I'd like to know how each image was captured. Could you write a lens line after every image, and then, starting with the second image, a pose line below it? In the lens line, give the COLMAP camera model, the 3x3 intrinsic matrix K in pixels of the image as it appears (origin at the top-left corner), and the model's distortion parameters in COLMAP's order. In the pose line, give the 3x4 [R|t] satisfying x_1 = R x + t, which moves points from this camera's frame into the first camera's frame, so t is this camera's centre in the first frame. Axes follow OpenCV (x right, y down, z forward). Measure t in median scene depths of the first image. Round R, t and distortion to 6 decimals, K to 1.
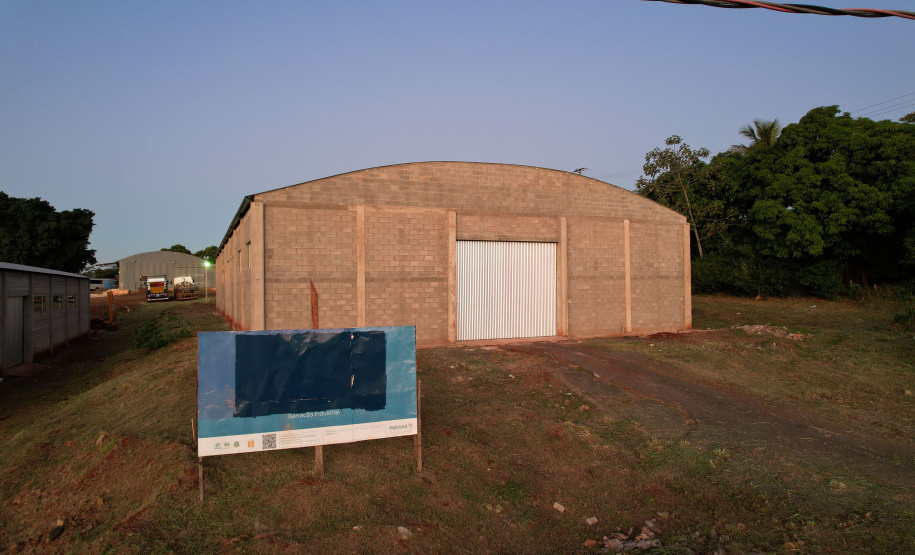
lens RADIAL K [[585.2, 0, 458.2], [0, 585.2, 281.7], [0, 0, 1]] dist [-0.080012, 0.072209]
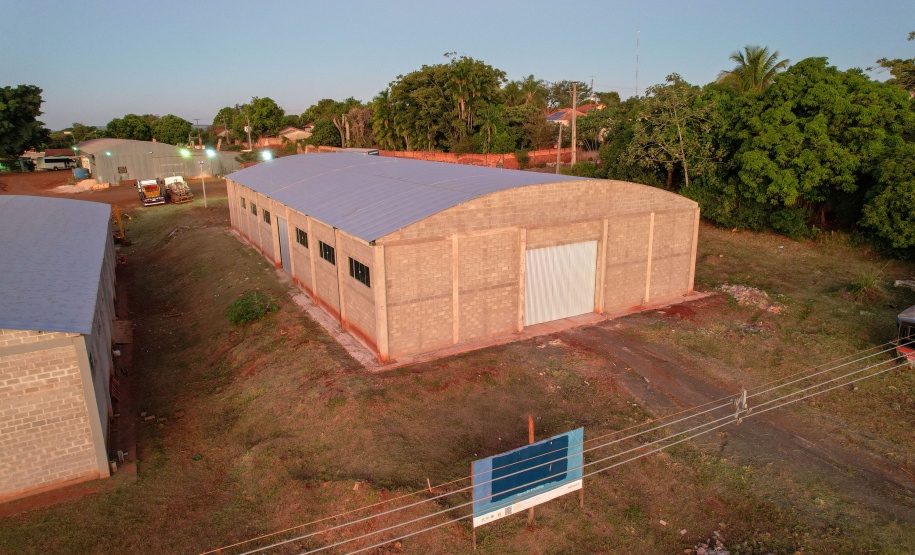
lens RADIAL K [[585.2, 0, 458.2], [0, 585.2, 281.7], [0, 0, 1]] dist [-0.080012, 0.072209]
pose [[0.995895, -0.025362, 0.086891, -0.227738], [0.000919, 0.962726, 0.270476, -0.308271], [-0.090512, -0.269286, 0.958798, -0.154720]]
